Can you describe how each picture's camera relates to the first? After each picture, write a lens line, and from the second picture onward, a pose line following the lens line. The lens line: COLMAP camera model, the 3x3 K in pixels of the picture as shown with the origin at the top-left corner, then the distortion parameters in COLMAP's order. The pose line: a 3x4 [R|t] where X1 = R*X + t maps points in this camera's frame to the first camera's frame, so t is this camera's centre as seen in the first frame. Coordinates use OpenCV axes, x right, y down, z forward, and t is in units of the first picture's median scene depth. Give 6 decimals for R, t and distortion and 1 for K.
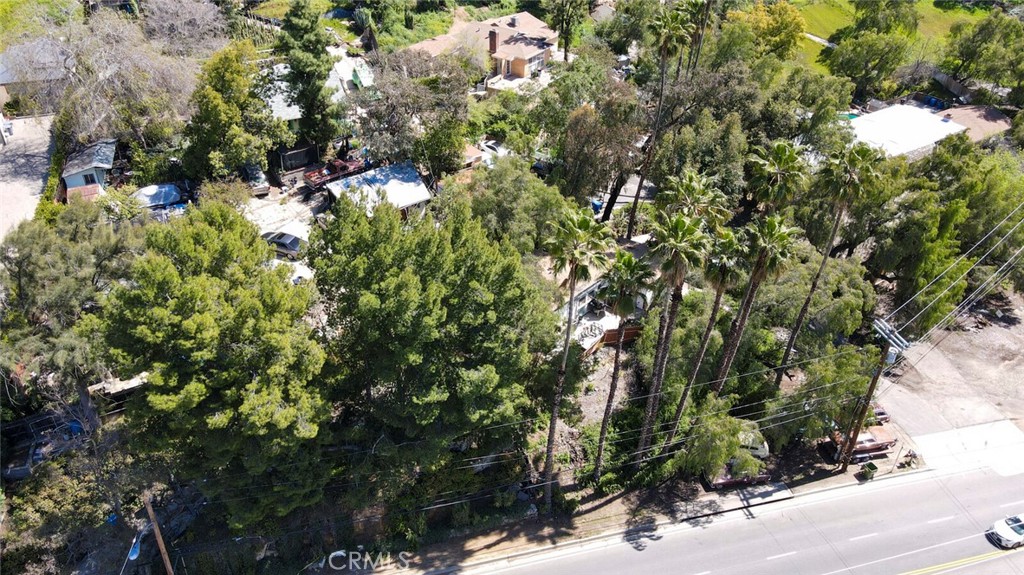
lens RADIAL K [[751.5, 0, 511.3], [0, 751.5, 286.1], [0, 0, 1]] dist [0.012281, 0.008991]
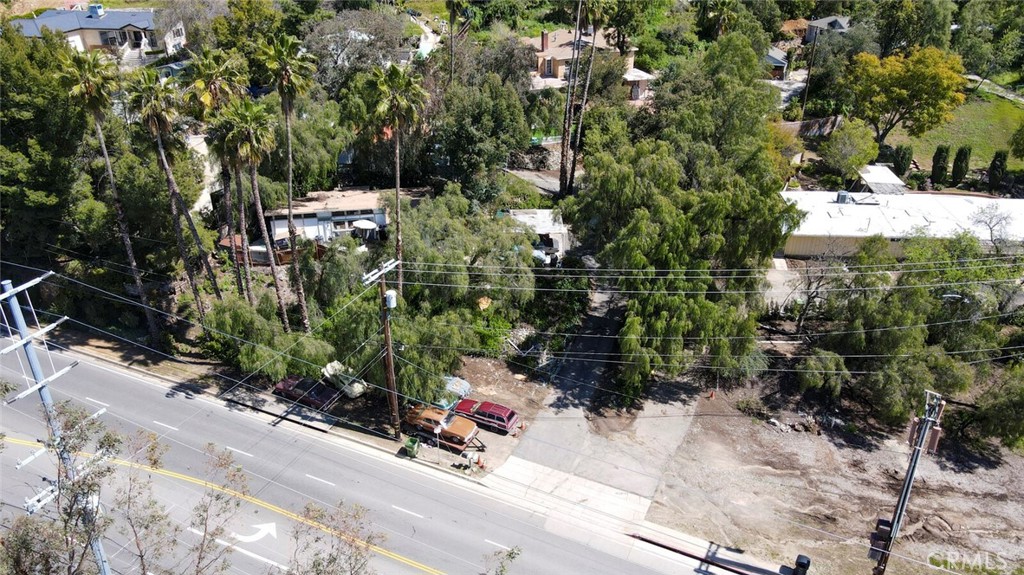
lens RADIAL K [[751.5, 0, 509.6], [0, 751.5, 289.4], [0, 0, 1]] dist [0.012281, 0.008991]
pose [[0.773020, 0.275887, -0.571250, 1.086037], [-0.338630, 0.940912, -0.003820, 0.033287], [0.536442, 0.196396, 0.820767, 0.308158]]
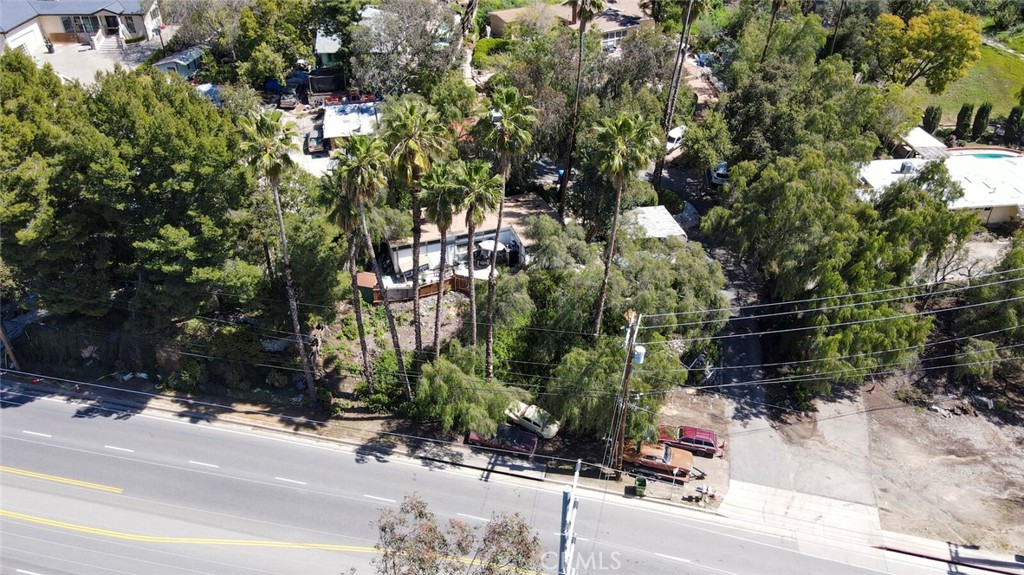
lens RADIAL K [[751.5, 0, 510.4], [0, 751.5, 286.8], [0, 0, 1]] dist [0.012281, 0.008991]
pose [[0.882337, 0.248666, -0.399558, 0.677636], [-0.250261, 0.966931, 0.049127, 0.006102], [0.398561, 0.056647, 0.915391, 0.098832]]
